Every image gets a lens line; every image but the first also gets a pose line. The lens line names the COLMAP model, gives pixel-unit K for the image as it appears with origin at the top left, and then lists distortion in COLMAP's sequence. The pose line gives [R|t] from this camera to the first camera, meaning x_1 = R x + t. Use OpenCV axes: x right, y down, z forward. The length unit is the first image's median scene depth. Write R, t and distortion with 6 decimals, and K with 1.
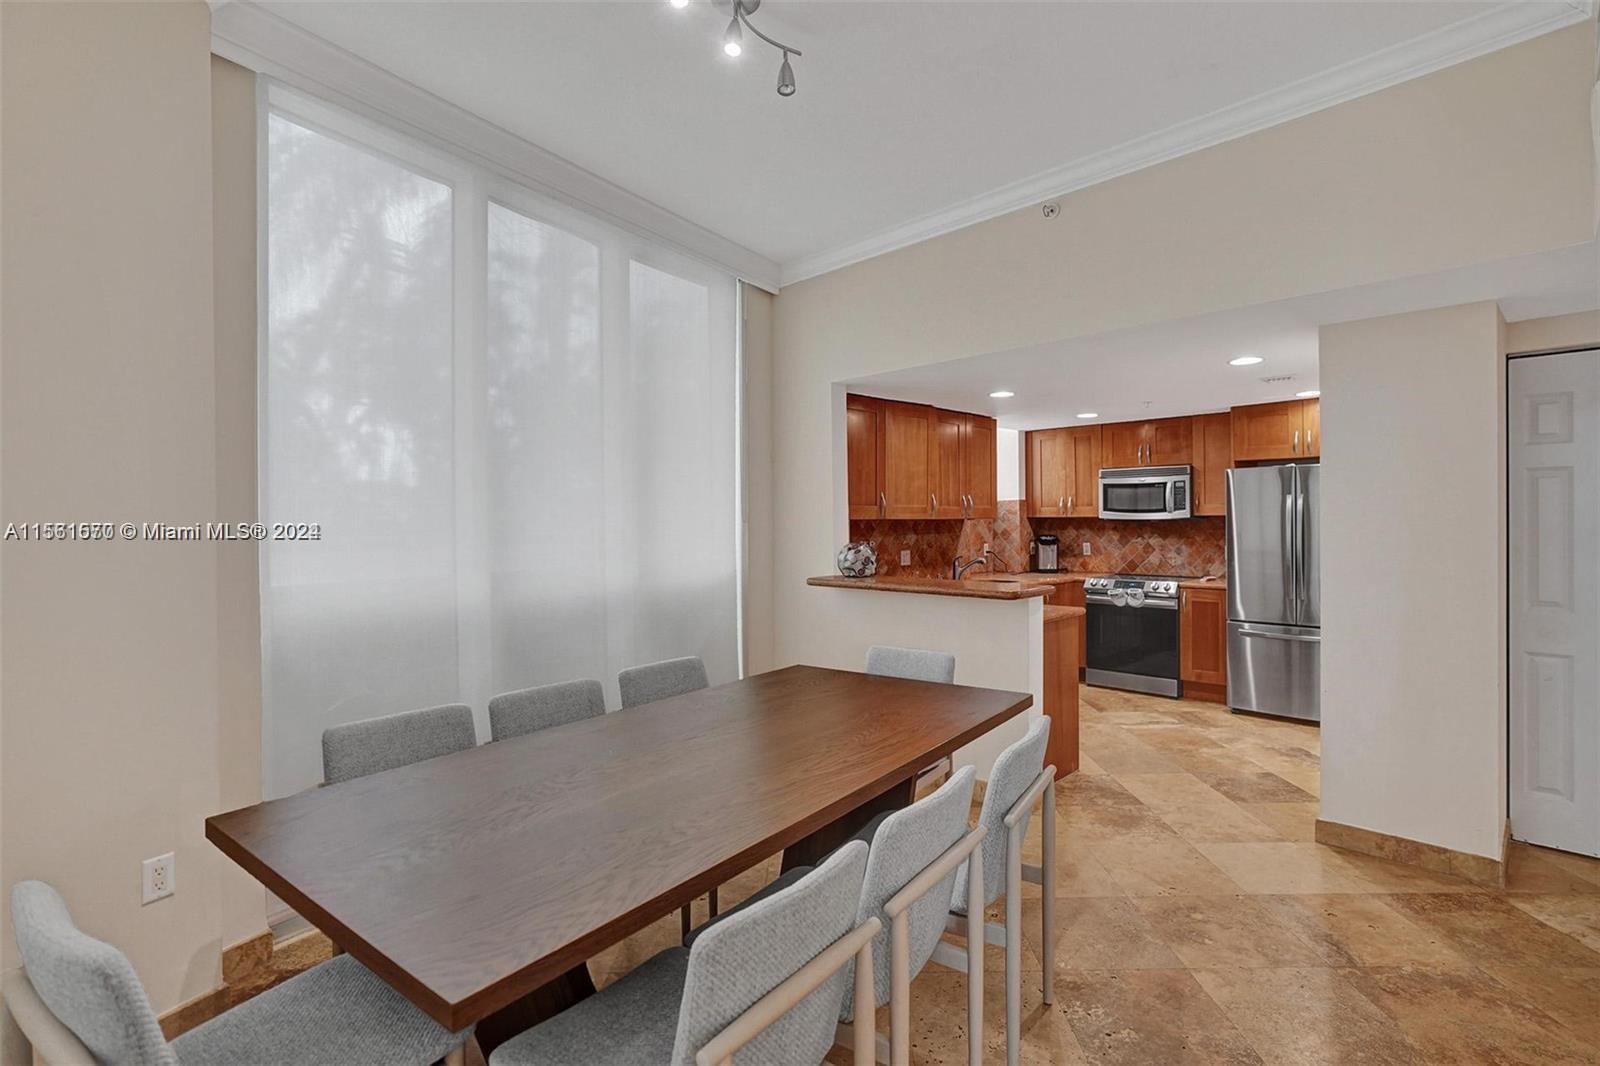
lens RADIAL K [[799.0, 0, 800.0], [0, 799.0, 533.0], [0, 0, 1]] dist [-0.062800, 0.033076]
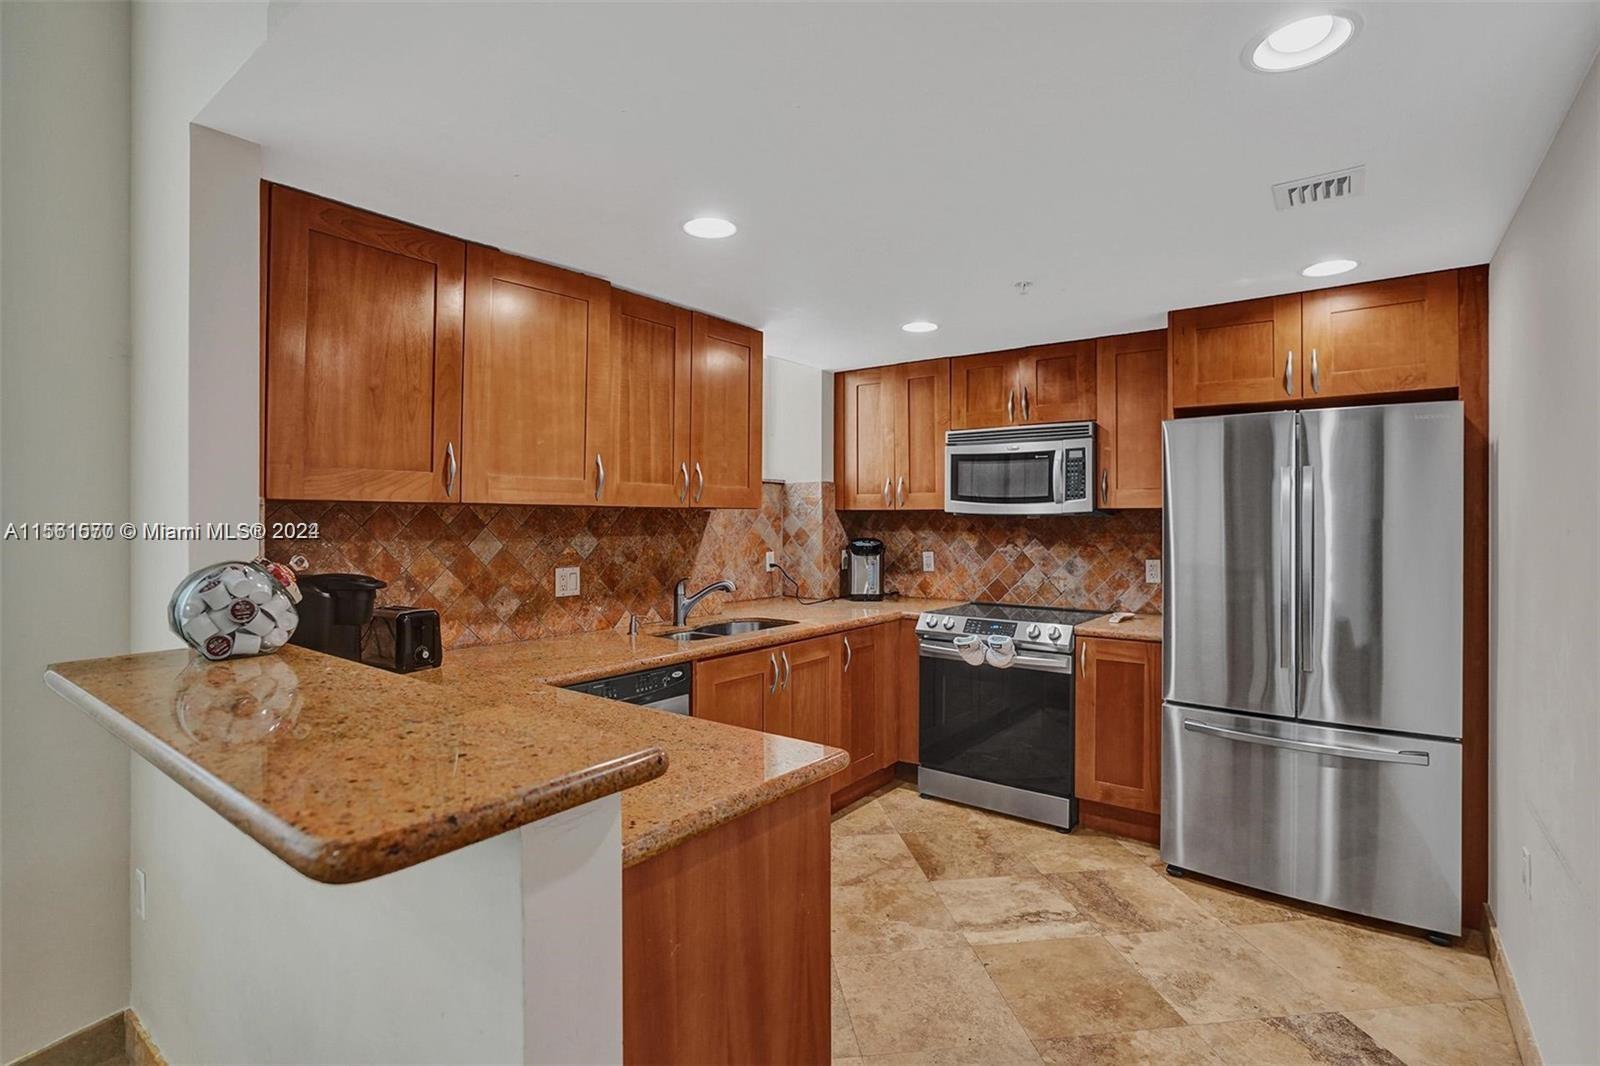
lens RADIAL K [[765.2, 0, 804.8], [0, 765.2, 531.1], [0, 0, 1]] dist [-0.055434, 0.028295]
pose [[0.990763, 0.009934, 0.135244, 0.205039], [-0.009606, 0.999949, -0.003072, -0.001333], [-0.135268, 0.001745, 0.990808, 0.464650]]
